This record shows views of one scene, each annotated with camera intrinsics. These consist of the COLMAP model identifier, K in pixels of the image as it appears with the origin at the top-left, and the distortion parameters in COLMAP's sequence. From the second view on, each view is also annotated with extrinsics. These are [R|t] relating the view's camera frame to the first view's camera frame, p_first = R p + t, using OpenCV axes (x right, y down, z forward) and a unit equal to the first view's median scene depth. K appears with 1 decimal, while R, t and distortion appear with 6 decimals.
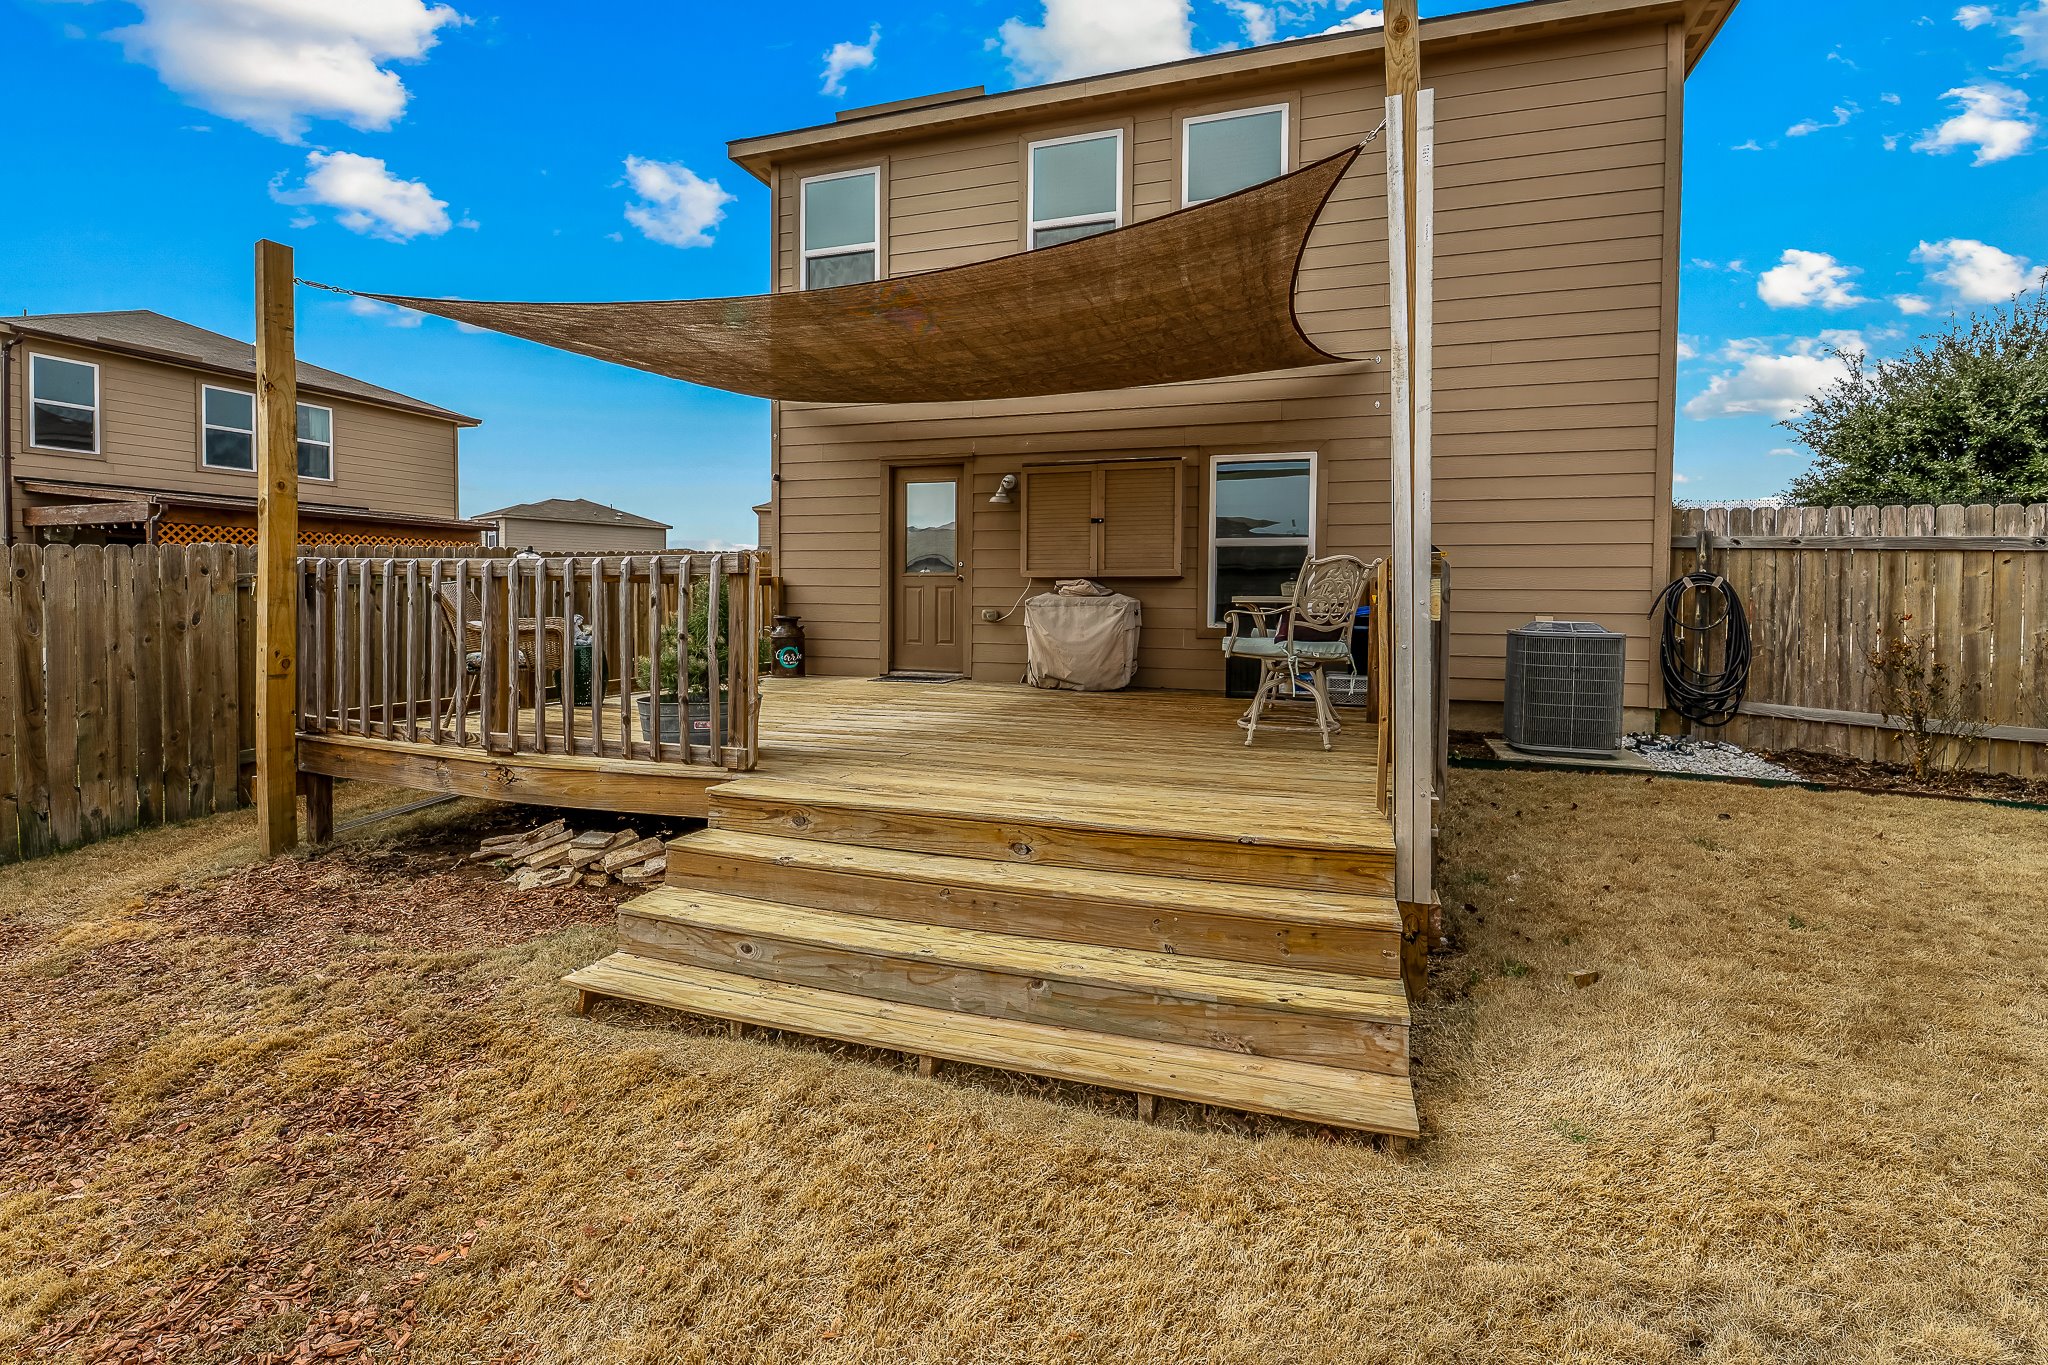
lens RADIAL K [[885.8, 0, 1023.8], [0, 885.8, 634.4], [0, 0, 1]] dist [-0.004970, -0.000275]
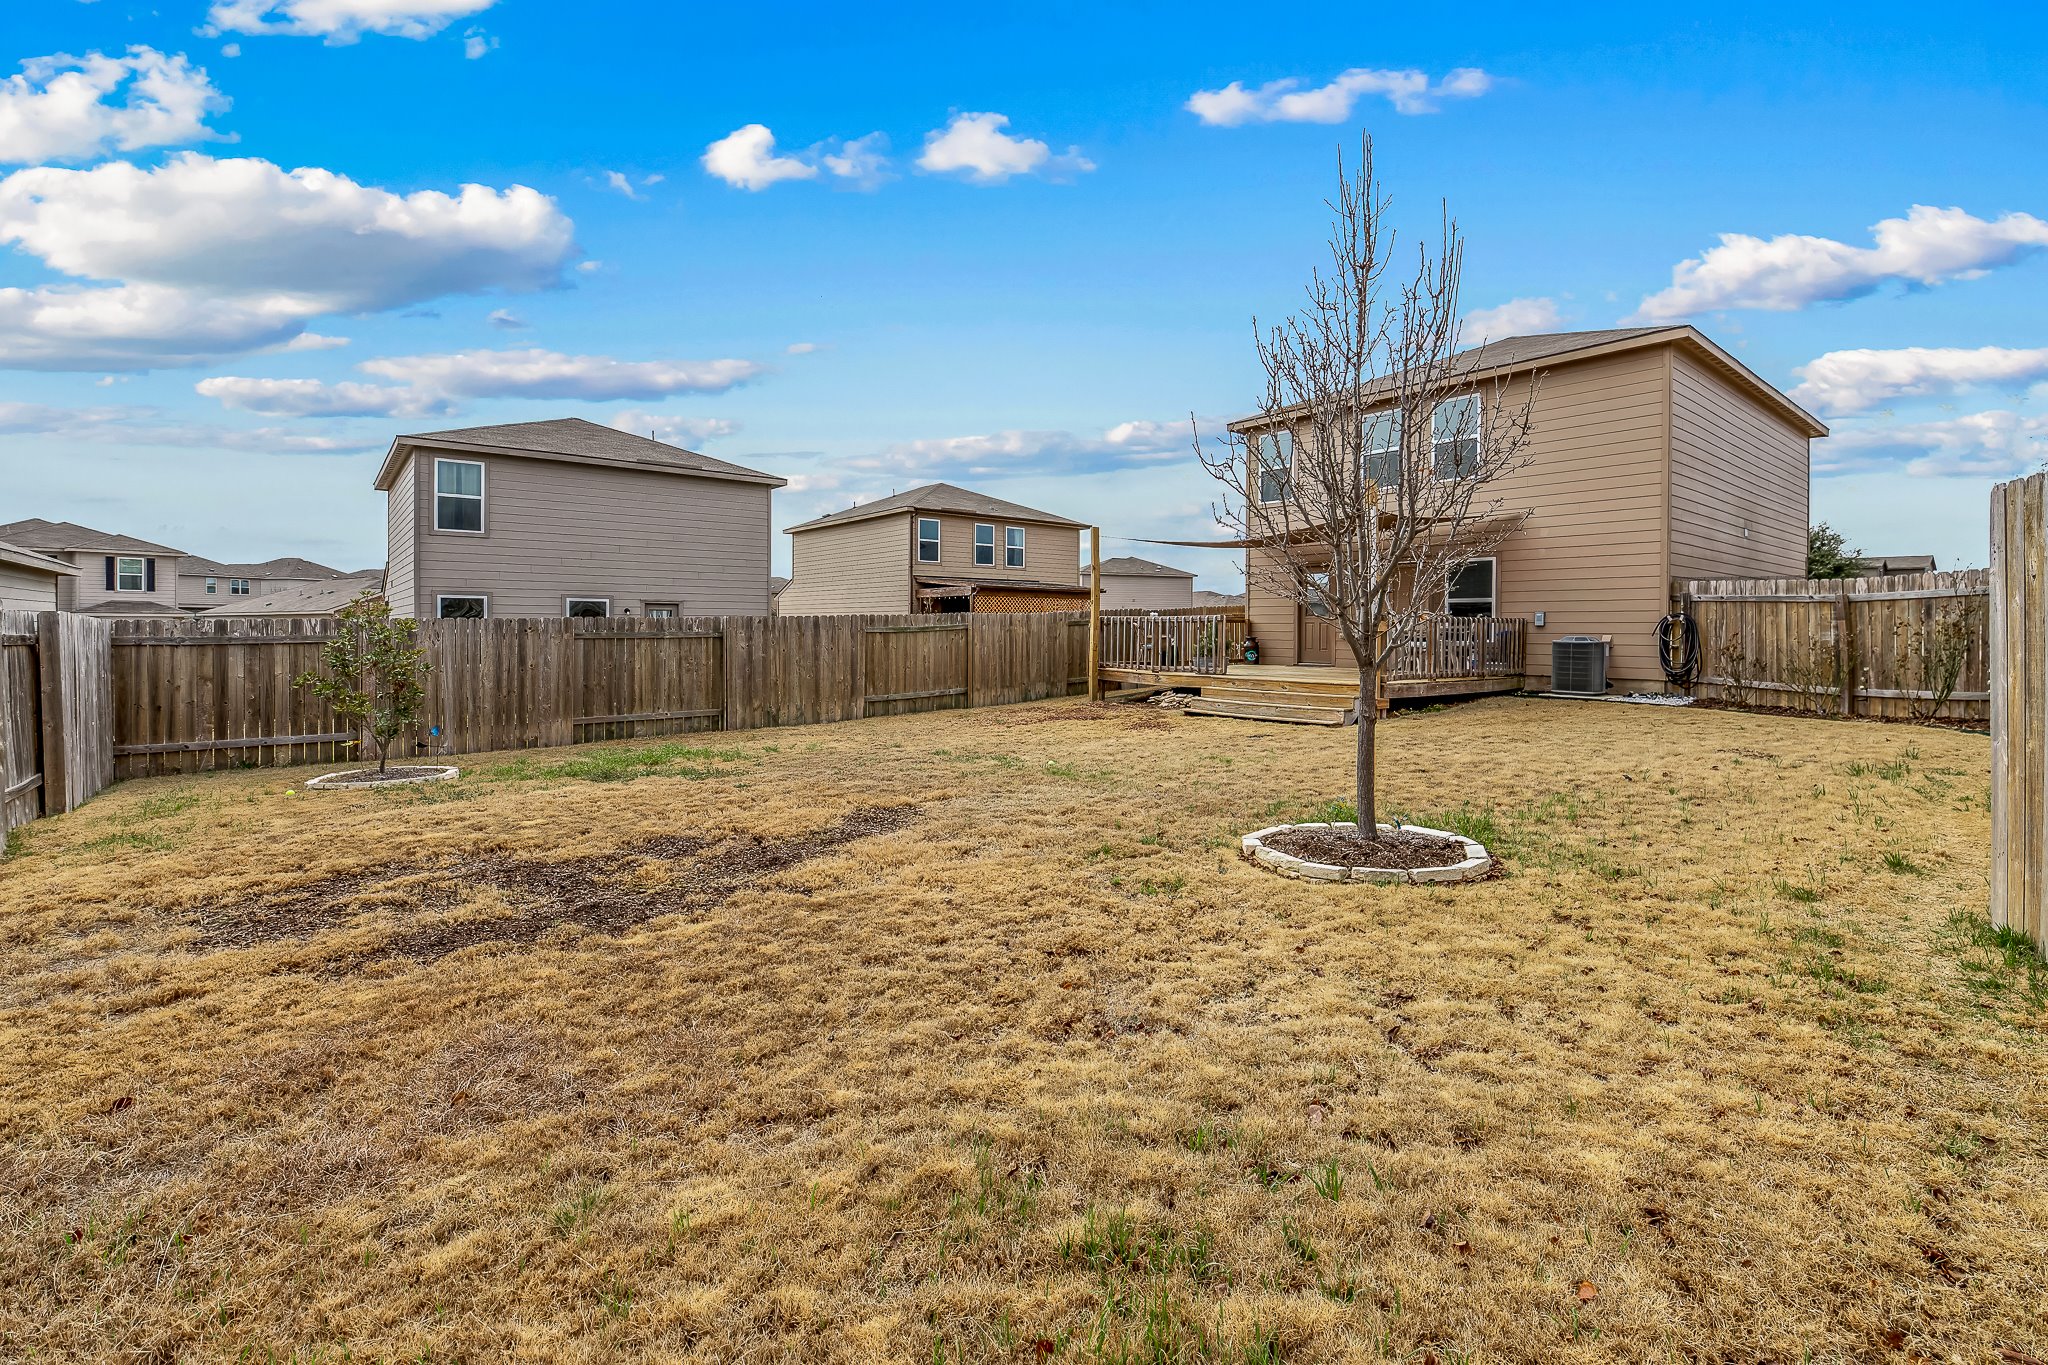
lens RADIAL K [[885.8, 0, 1023.8], [0, 885.8, 634.4], [0, 0, 1]] dist [-0.004970, -0.000275]
pose [[0.842718, -0.001335, -0.538353, 0.443039], [-0.020266, 0.999209, -0.034201, 0.060116], [0.537973, 0.039732, 0.842025, -1.158913]]
